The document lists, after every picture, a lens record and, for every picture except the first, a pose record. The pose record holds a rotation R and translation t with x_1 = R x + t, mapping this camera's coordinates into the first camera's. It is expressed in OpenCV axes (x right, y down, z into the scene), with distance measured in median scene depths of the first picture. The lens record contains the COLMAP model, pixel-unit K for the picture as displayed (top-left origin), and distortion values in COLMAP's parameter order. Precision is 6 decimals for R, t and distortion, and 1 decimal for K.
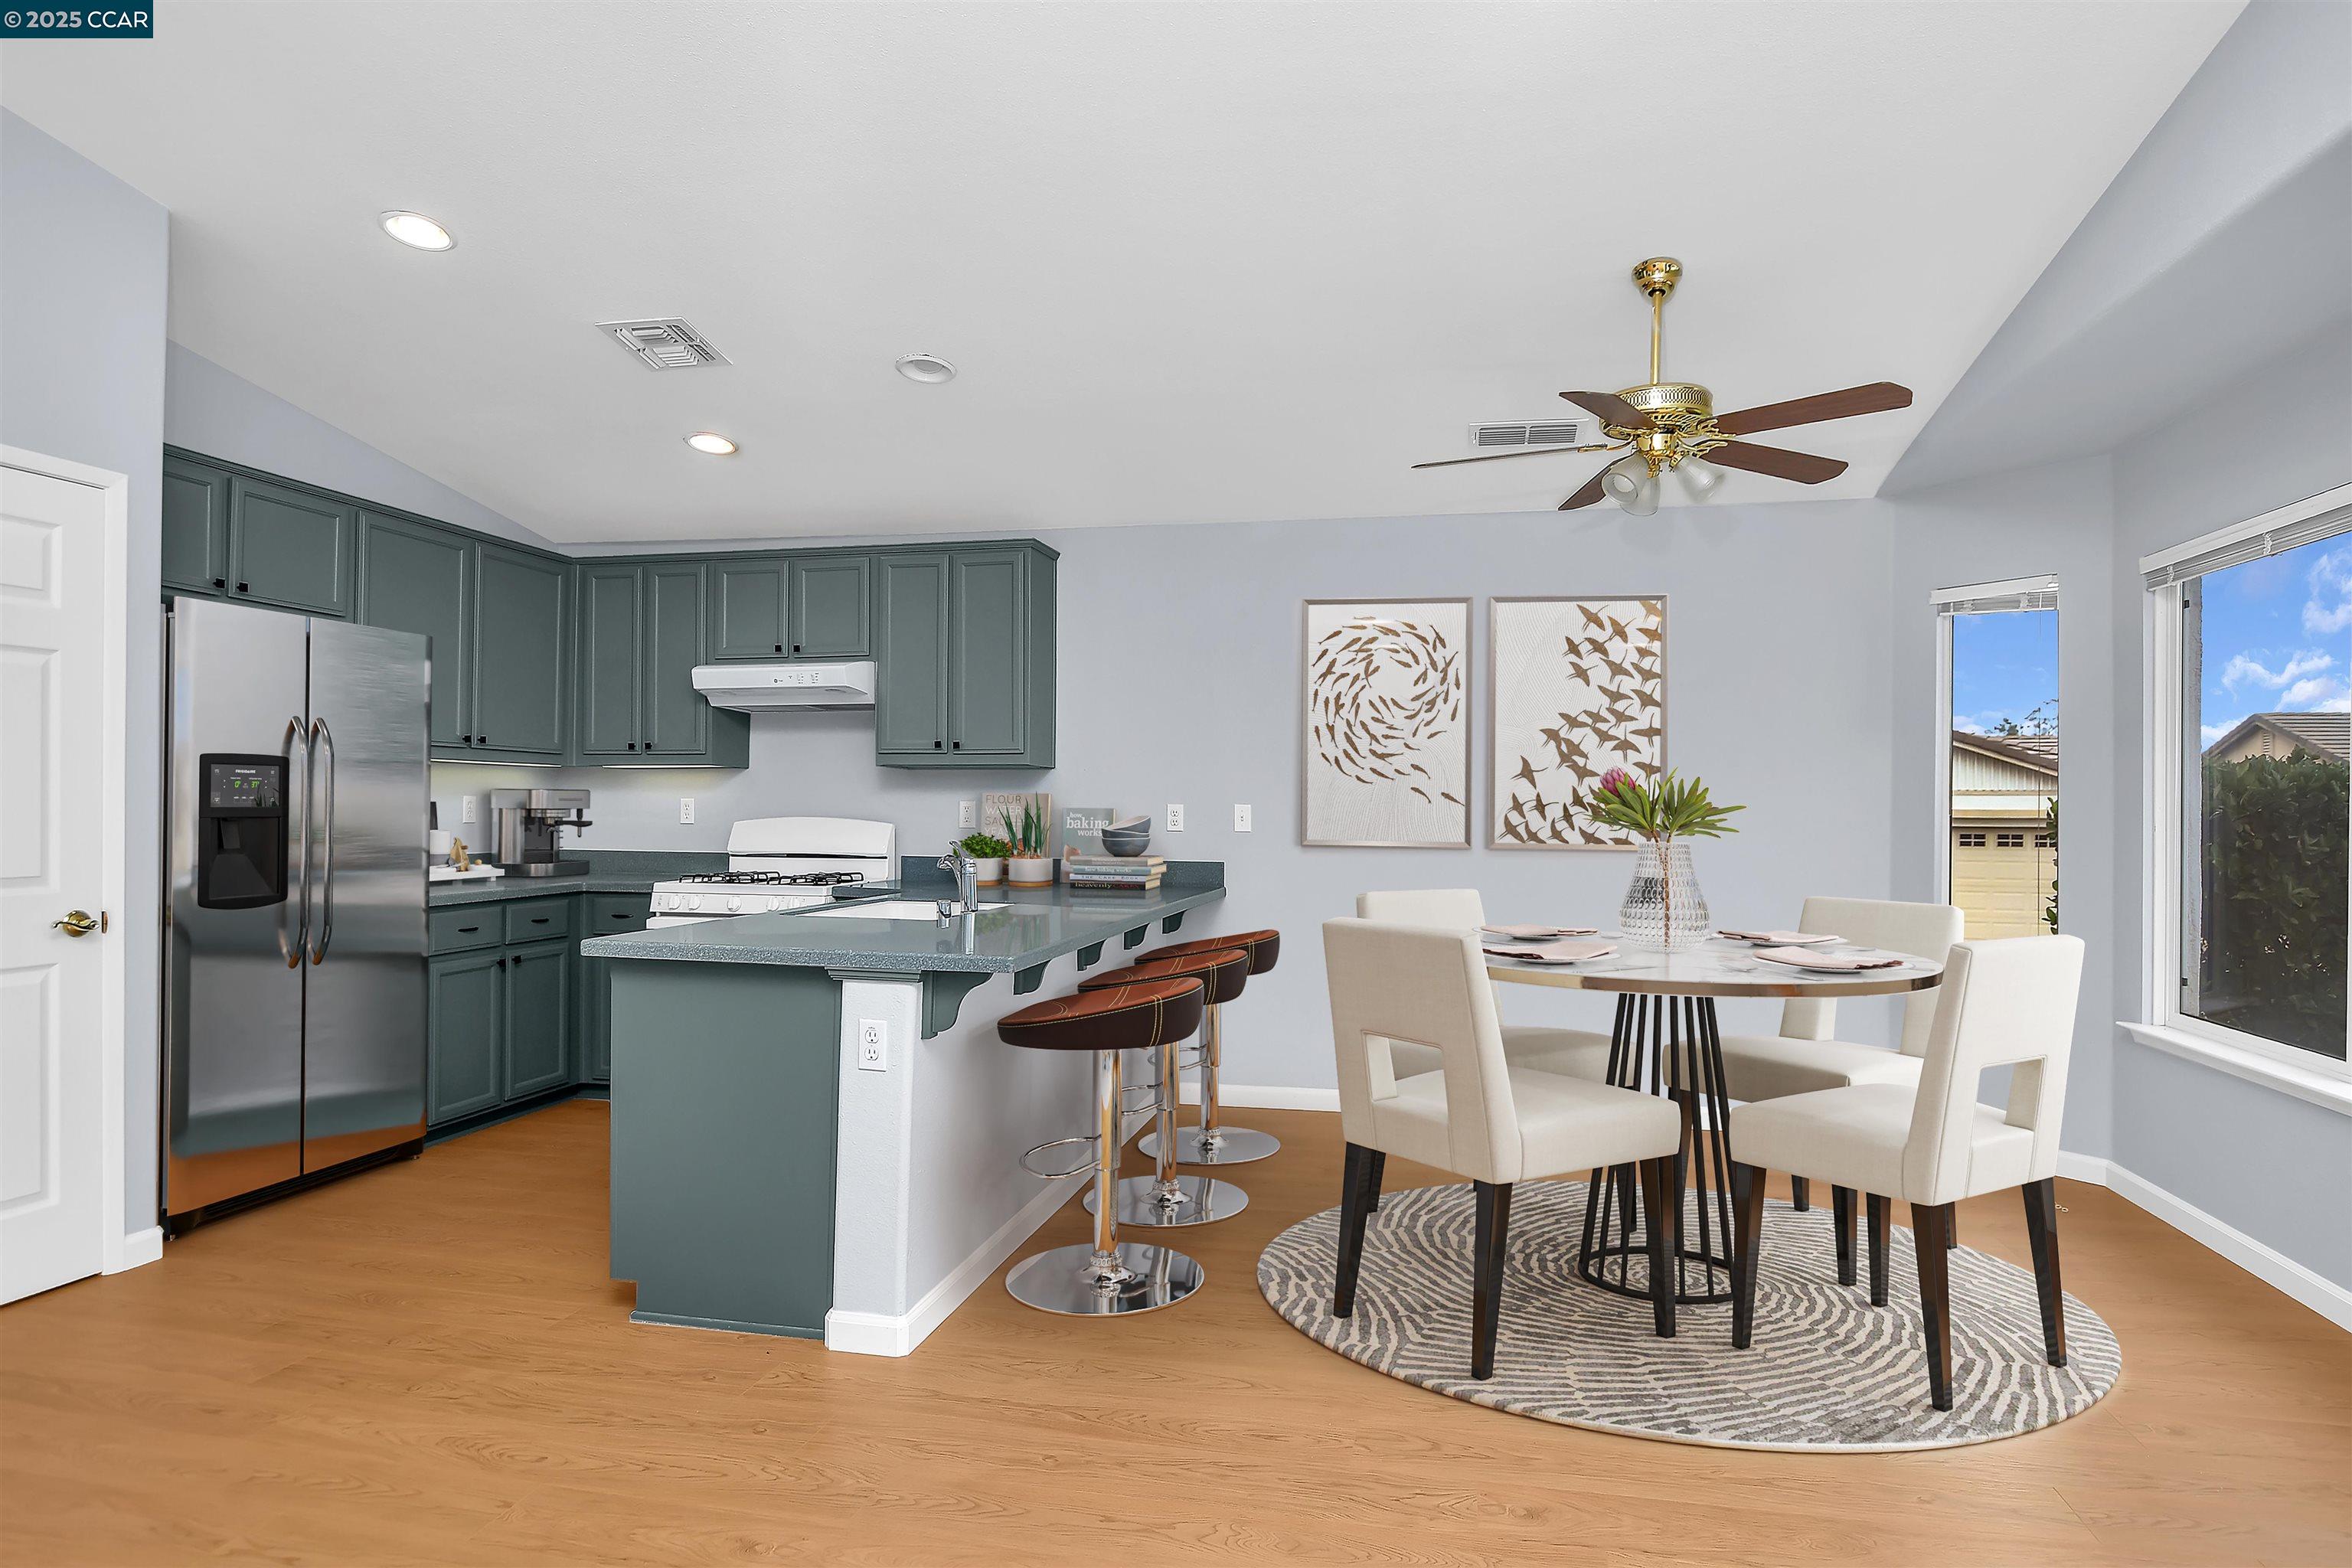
lens RADIAL K [[1308.9, 0, 1221.0], [0, 1308.9, 807.6], [0, 0, 1]] dist [-0.023587, 0.005442]
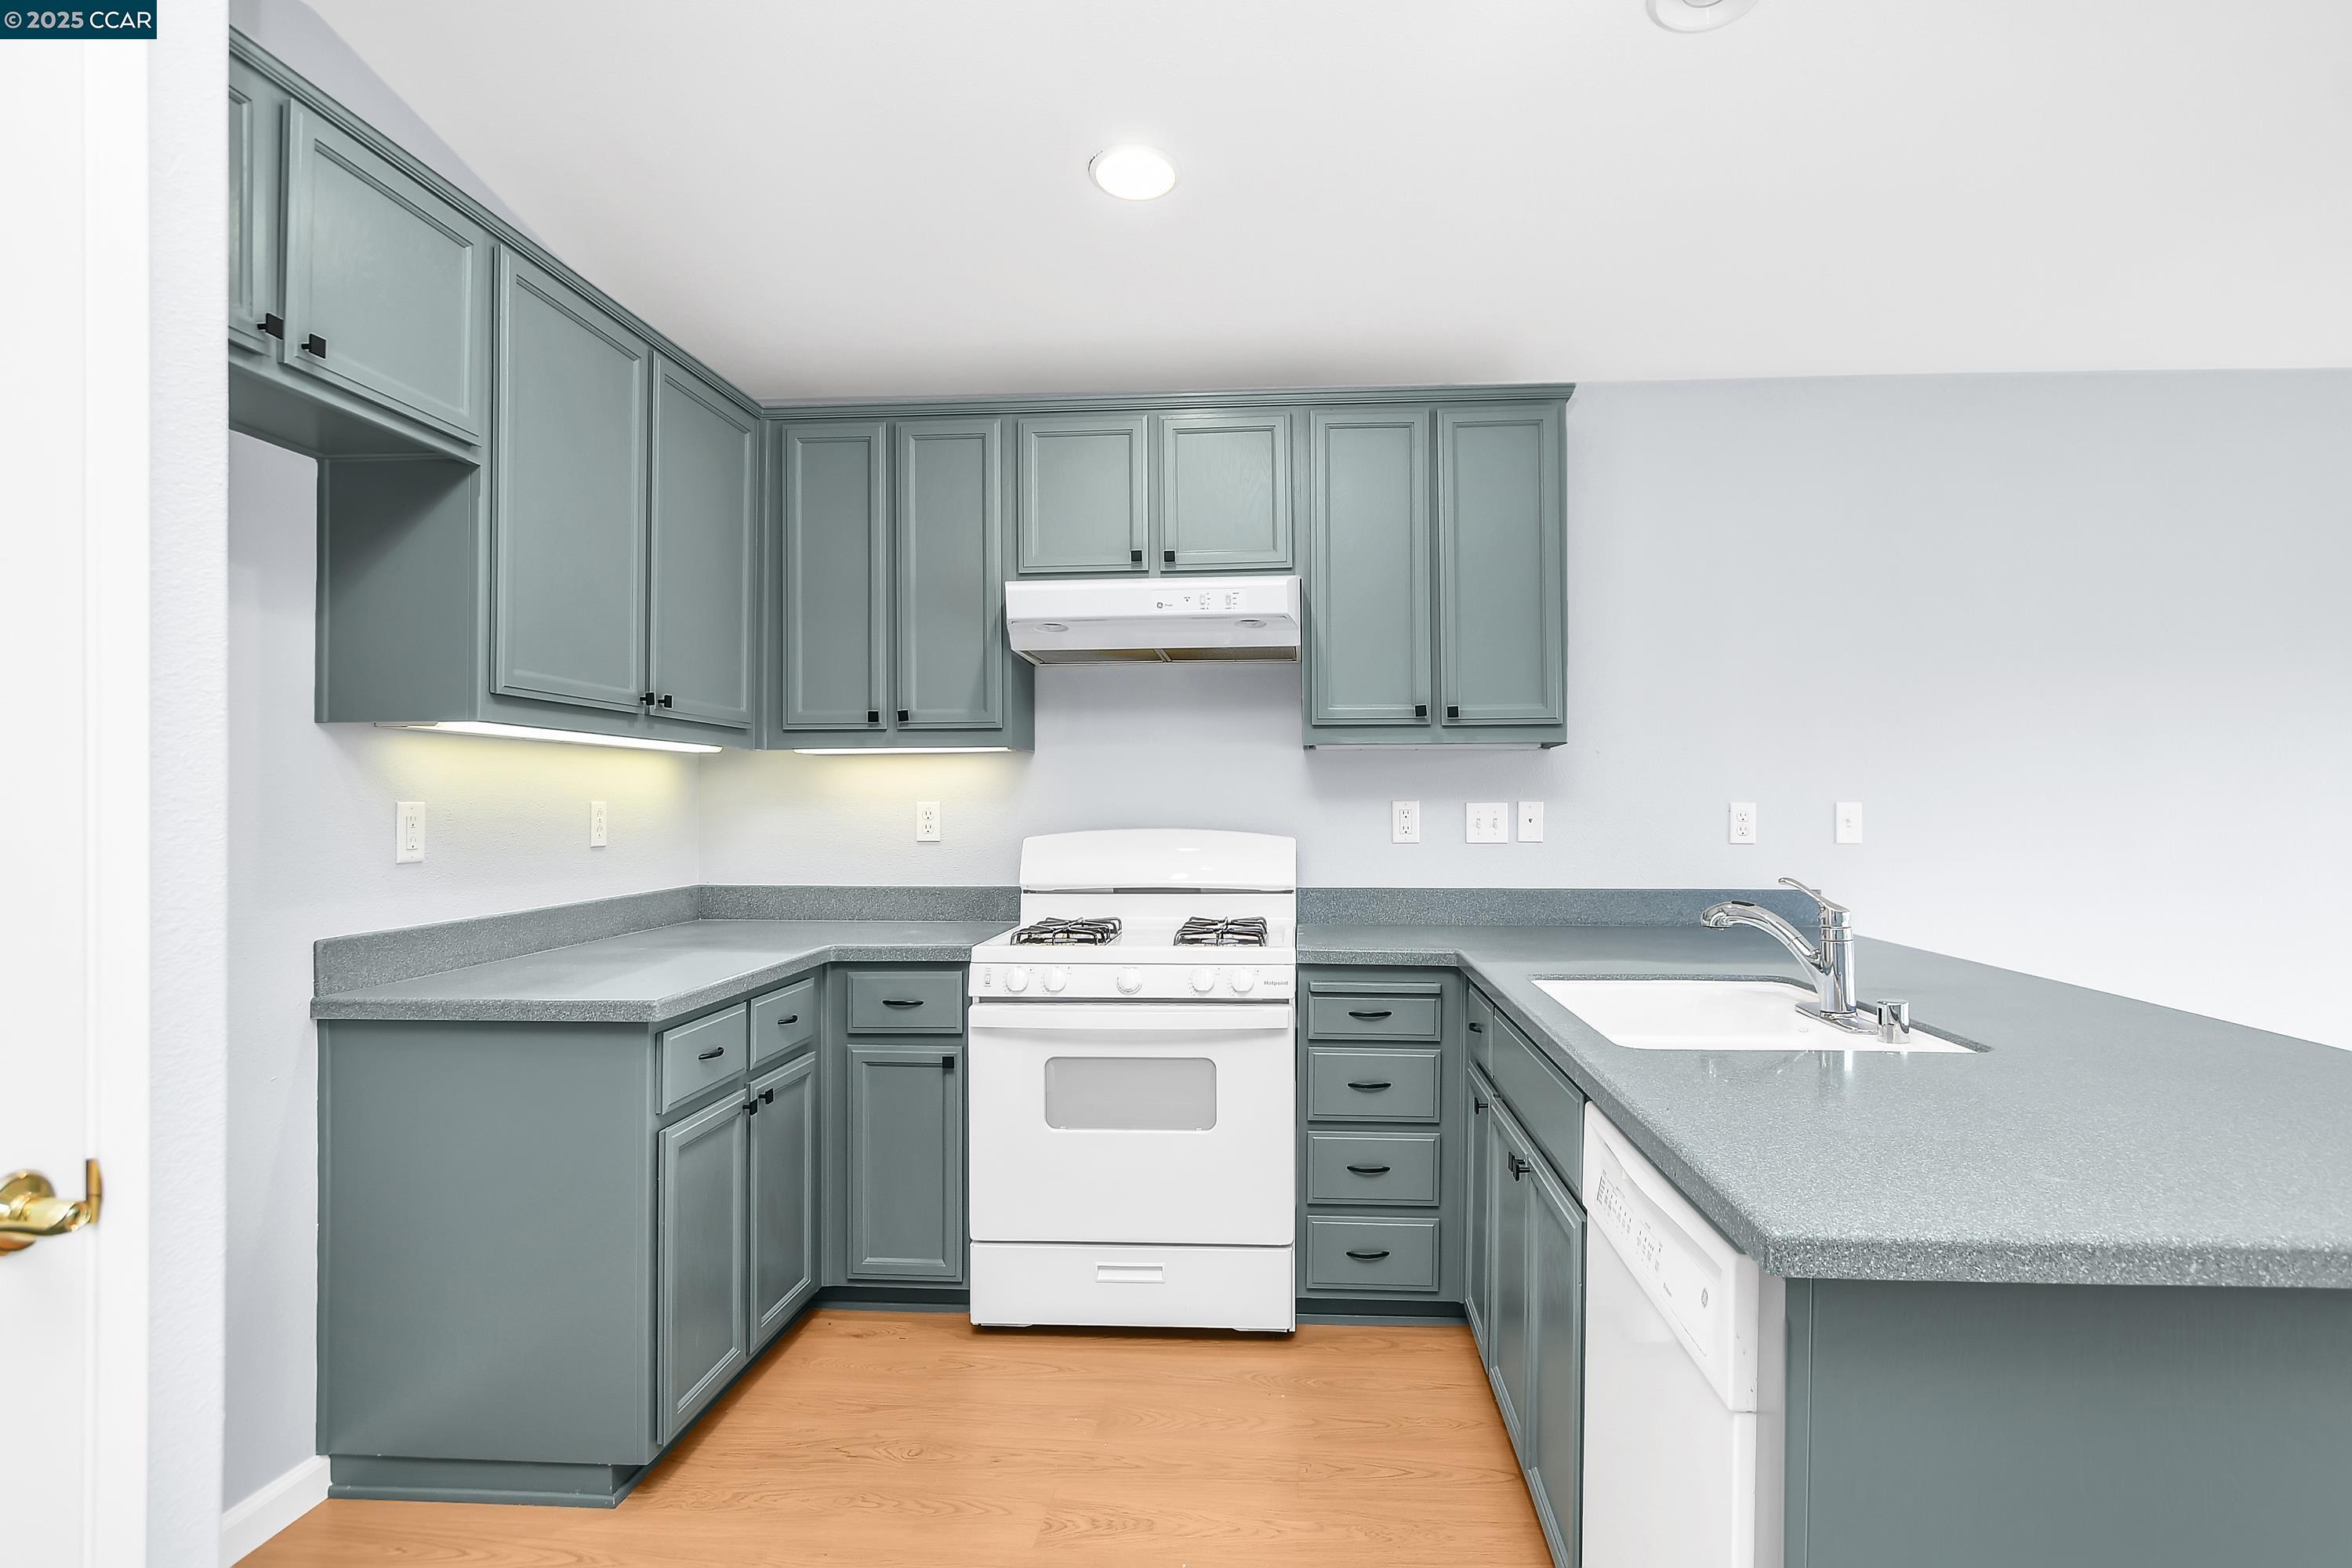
lens RADIAL K [[1308.9, 0, 1230.6], [0, 1308.9, 798.7], [0, 0, 1]] dist [-0.023587, 0.005442]
pose [[0.992037, -0.009705, 0.125571, -0.448145], [0.010369, 0.999935, -0.004637, -0.005066], [-0.125518, 0.005902, 0.992074, 0.460331]]
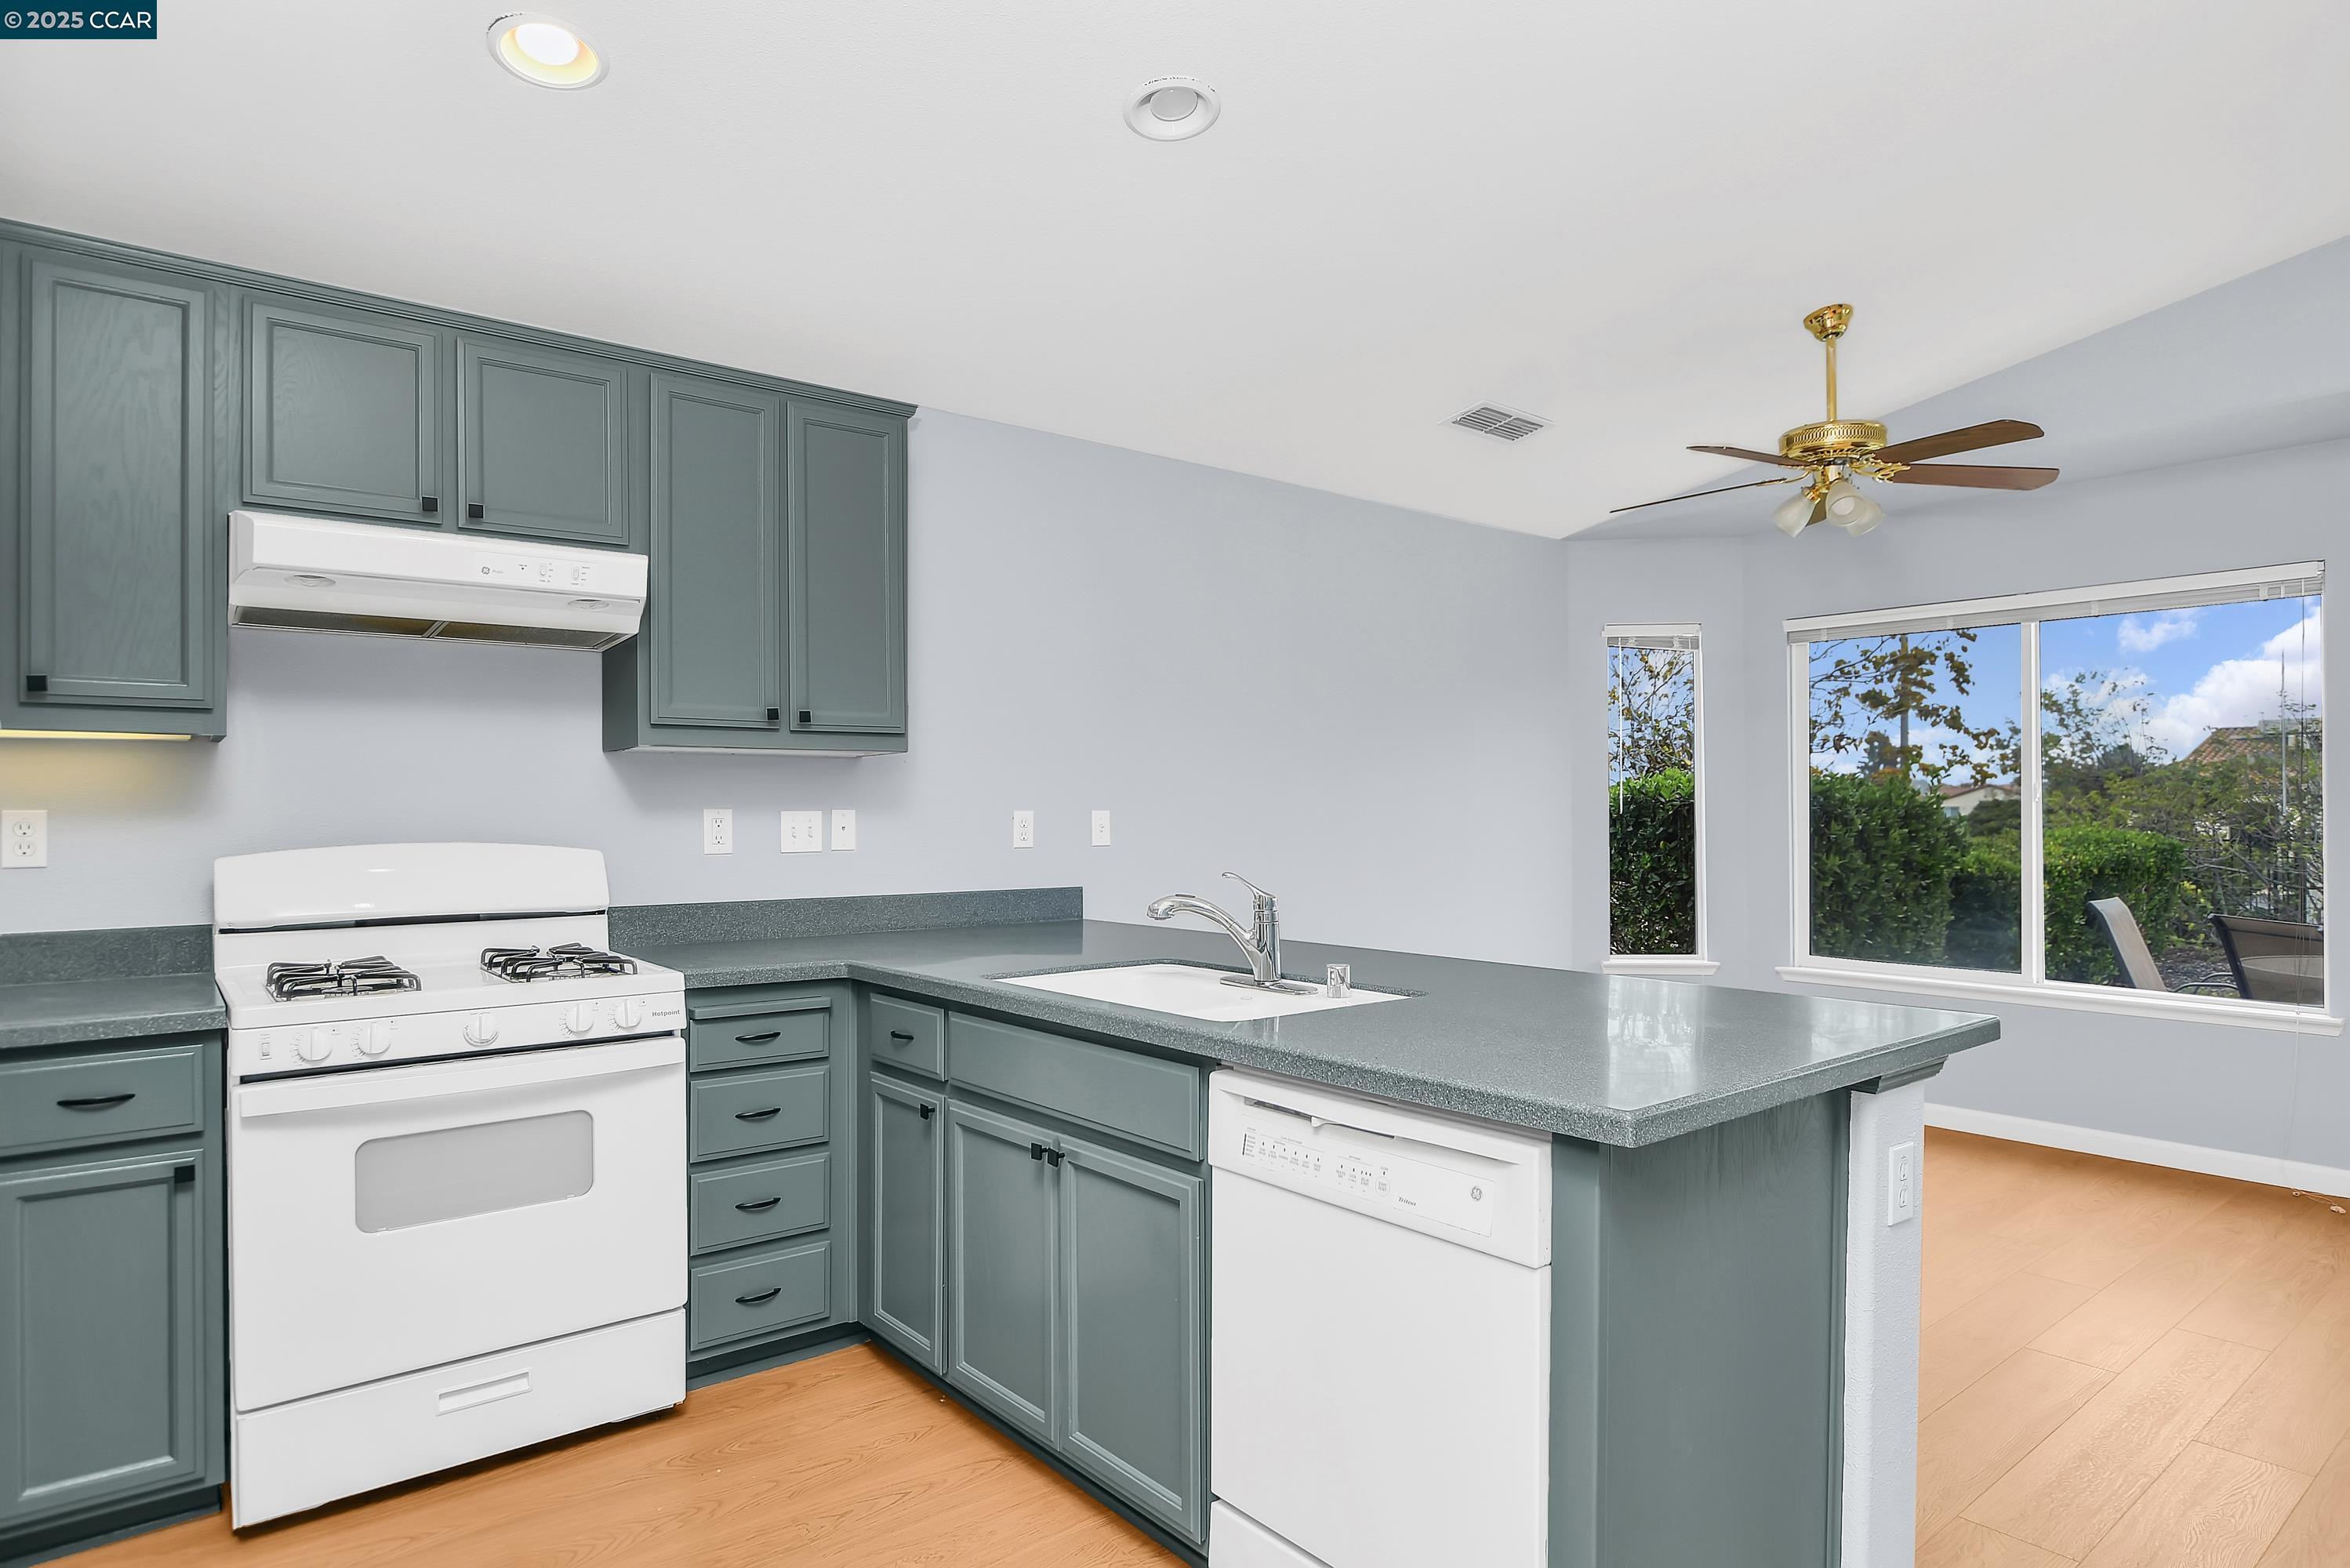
lens RADIAL K [[1312.6, 0, 1207.2], [0, 1312.6, 786.2], [0, 0, 1]] dist [-0.016995, -0.002035]
pose [[0.629837, 0.004722, 0.776713, -0.646067], [0.008503, 0.999880, -0.012974, -0.007076], [-0.776681, 0.014776, 0.629721, 0.554270]]
